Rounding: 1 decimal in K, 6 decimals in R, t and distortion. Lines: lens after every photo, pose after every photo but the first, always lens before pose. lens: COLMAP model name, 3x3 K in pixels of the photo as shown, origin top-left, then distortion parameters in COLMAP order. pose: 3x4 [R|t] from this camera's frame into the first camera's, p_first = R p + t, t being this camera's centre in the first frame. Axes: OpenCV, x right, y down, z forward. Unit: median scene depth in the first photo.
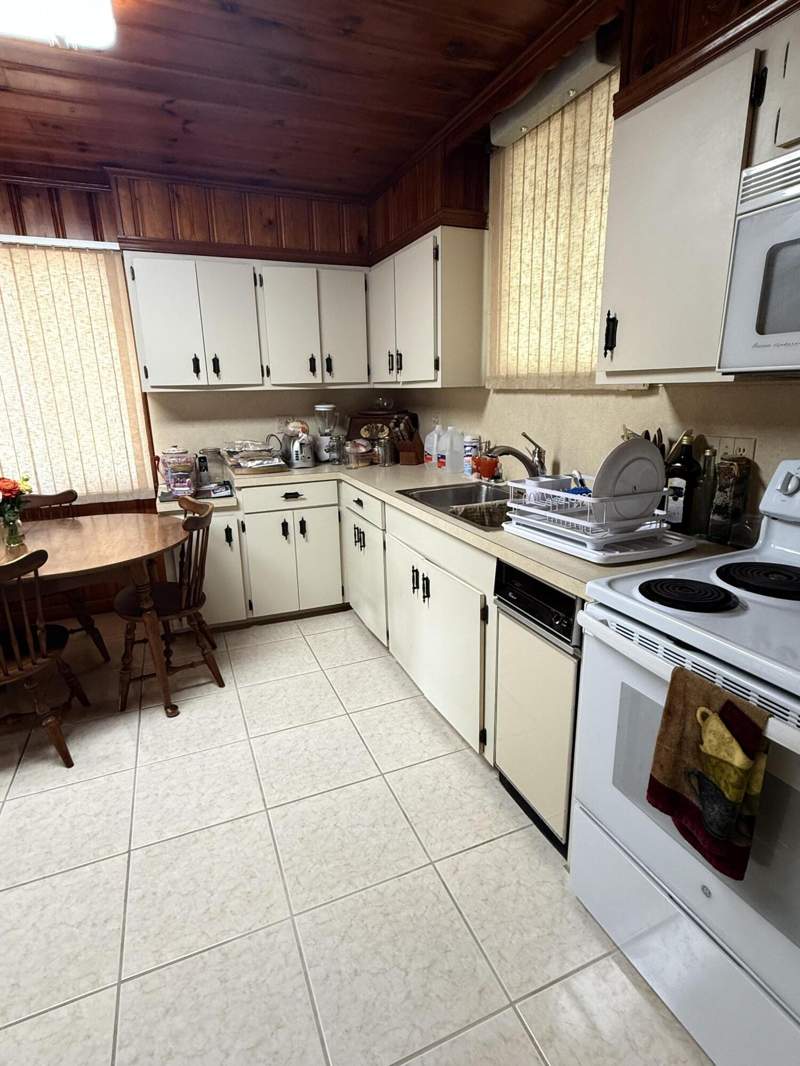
lens RADIAL K [[535.6, 0, 401.5], [0, 535.6, 532.4], [0, 0, 1]] dist [0.001260, 0.000000]
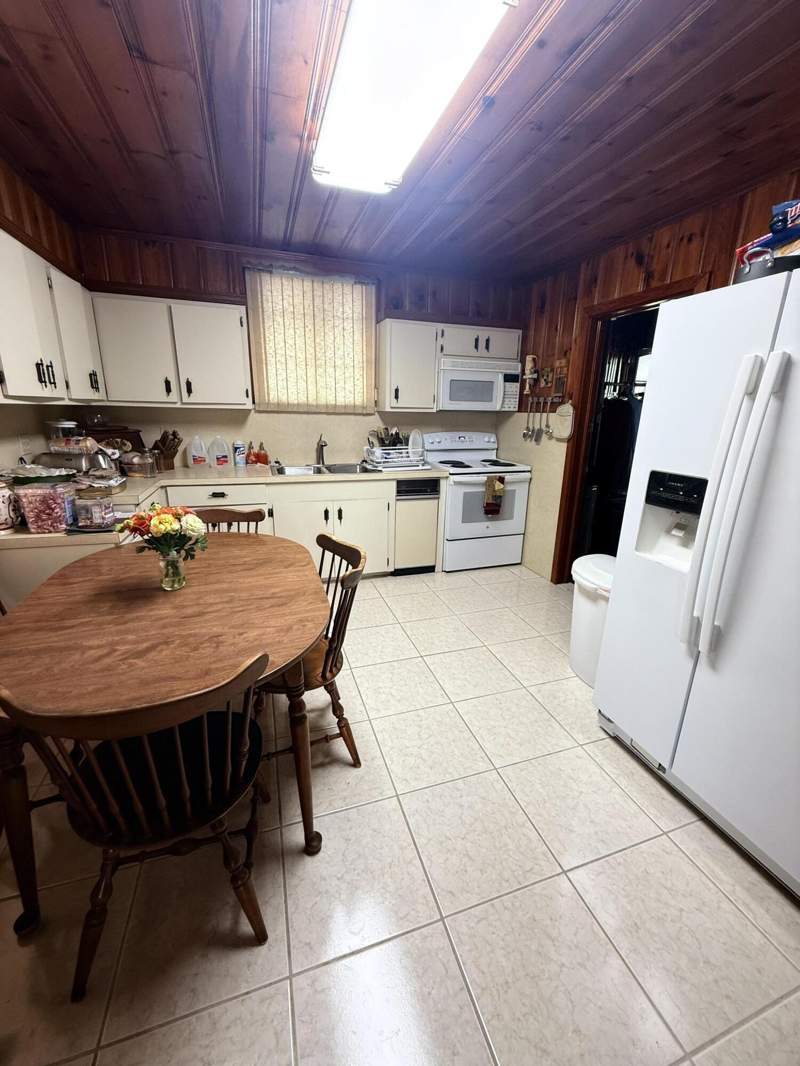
lens RADIAL K [[427.2, 0, 400.8], [0, 427.2, 533.5], [0, 0, 1]] dist [0.000992, -0.000001]
pose [[0.090469, -0.261754, 0.960885, -1.361965], [0.235013, 0.943204, 0.234811, -0.135983], [-0.967773, 0.204577, 0.146846, 0.542304]]
